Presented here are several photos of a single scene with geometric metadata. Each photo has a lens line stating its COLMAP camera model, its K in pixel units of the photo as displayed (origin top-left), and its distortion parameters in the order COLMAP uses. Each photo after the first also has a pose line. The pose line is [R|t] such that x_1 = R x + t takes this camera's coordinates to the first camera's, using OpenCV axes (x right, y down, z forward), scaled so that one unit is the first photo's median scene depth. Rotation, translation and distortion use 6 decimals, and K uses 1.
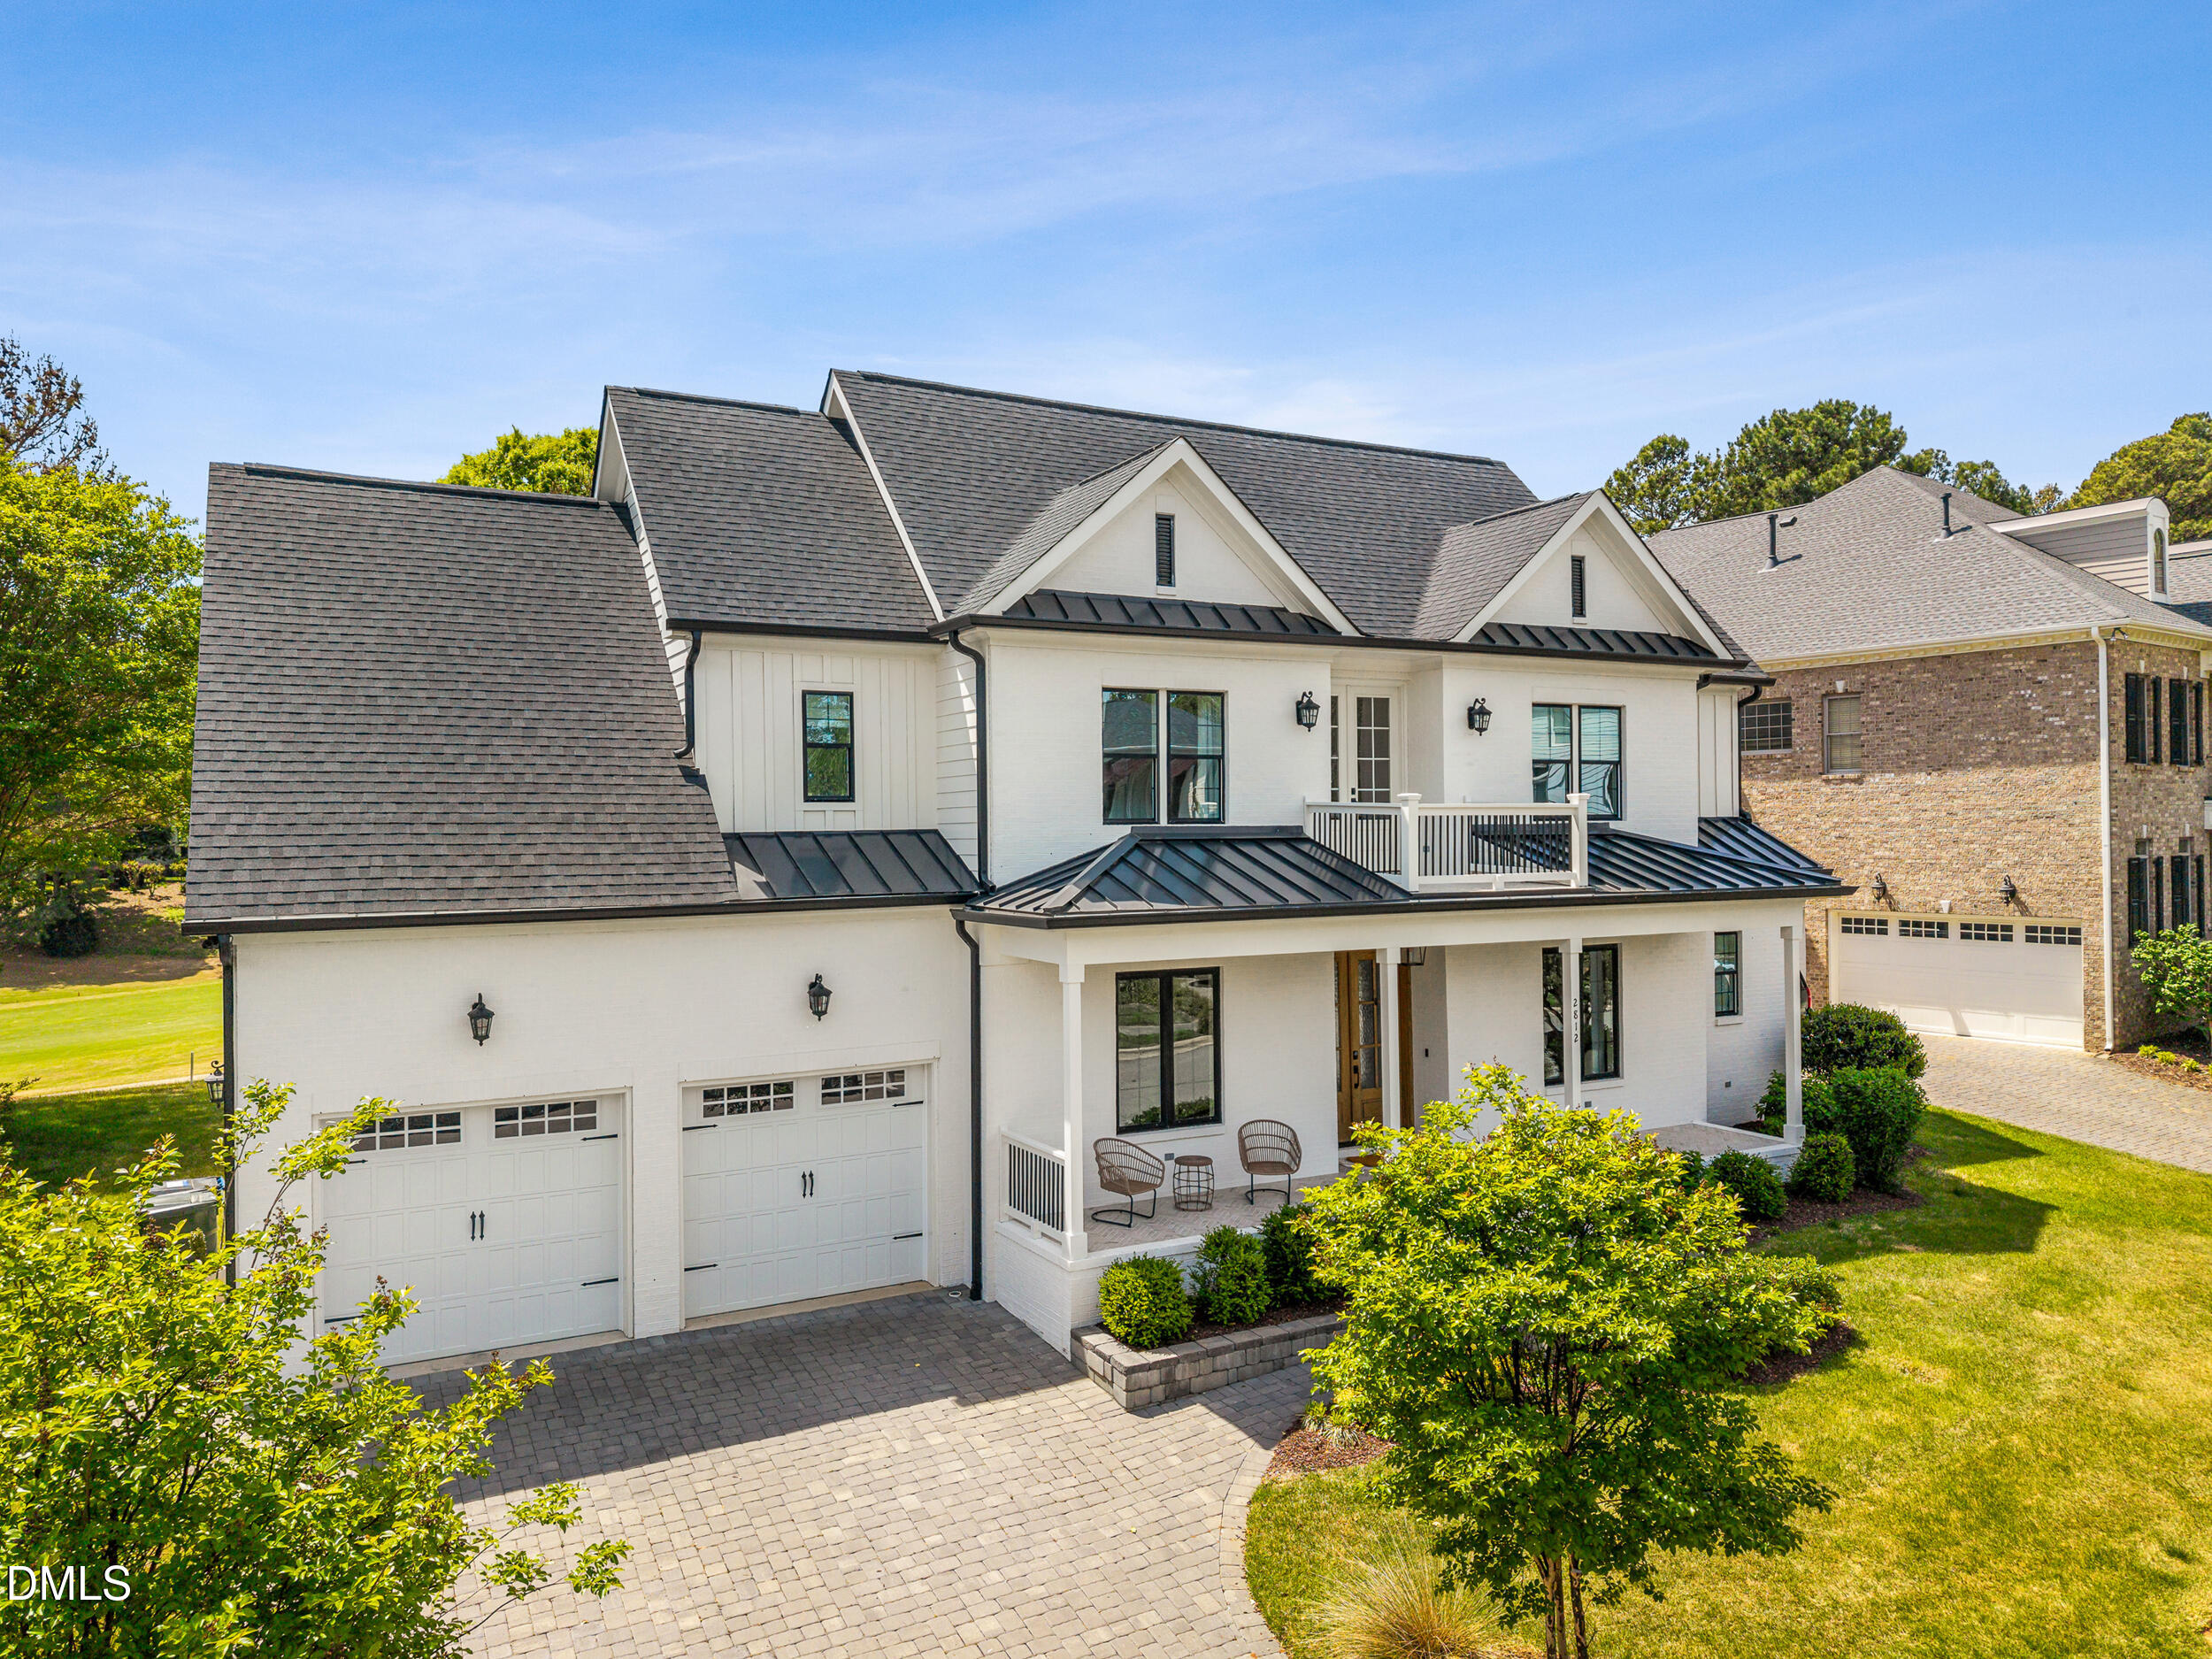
lens RADIAL K [[1519.5, 0, 1106.0], [0, 1519.5, 829.5], [0, 0, 1]] dist [0.137238, -0.205917]
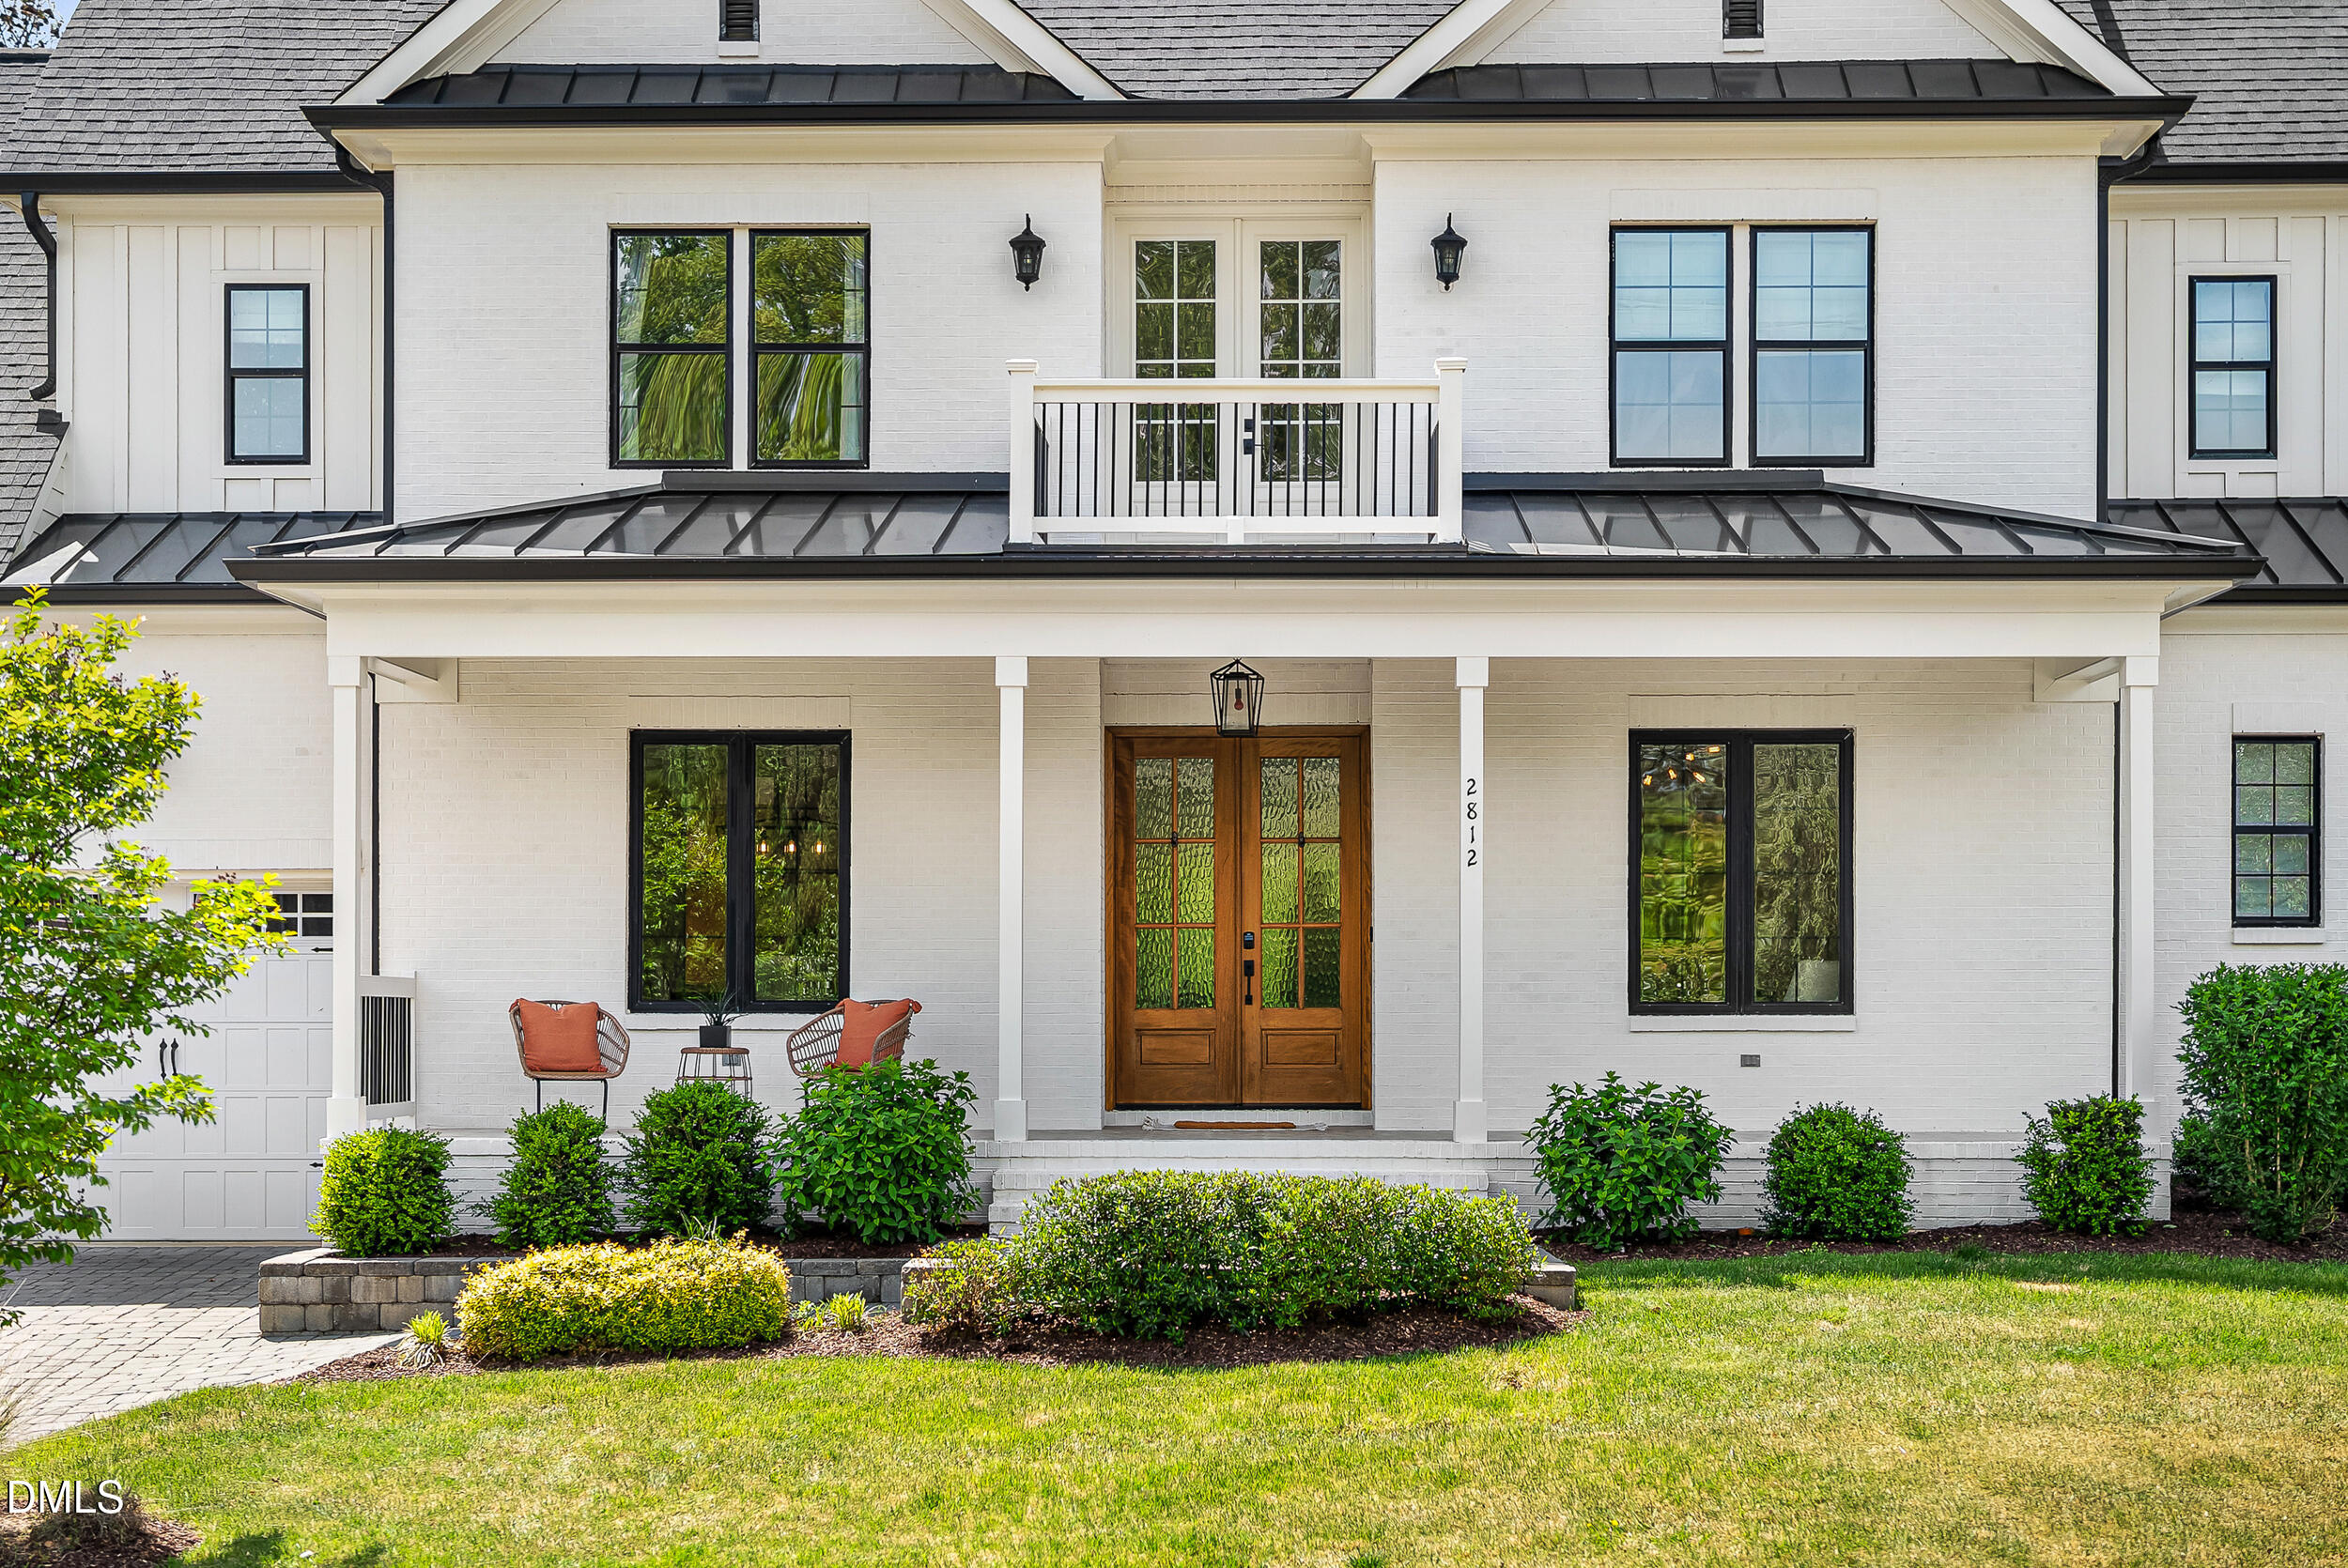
lens RADIAL K [[3368.0, 0, 1168.2], [0, 3368.0, 1007.7], [0, 0, 1]] dist [-0.000107, -0.062028]
pose [[0.865462, 0.018052, -0.500649, 0.803143], [-0.010082, 0.999776, 0.018621, 0.170344], [0.500872, -0.011069, 0.865450, 0.012103]]
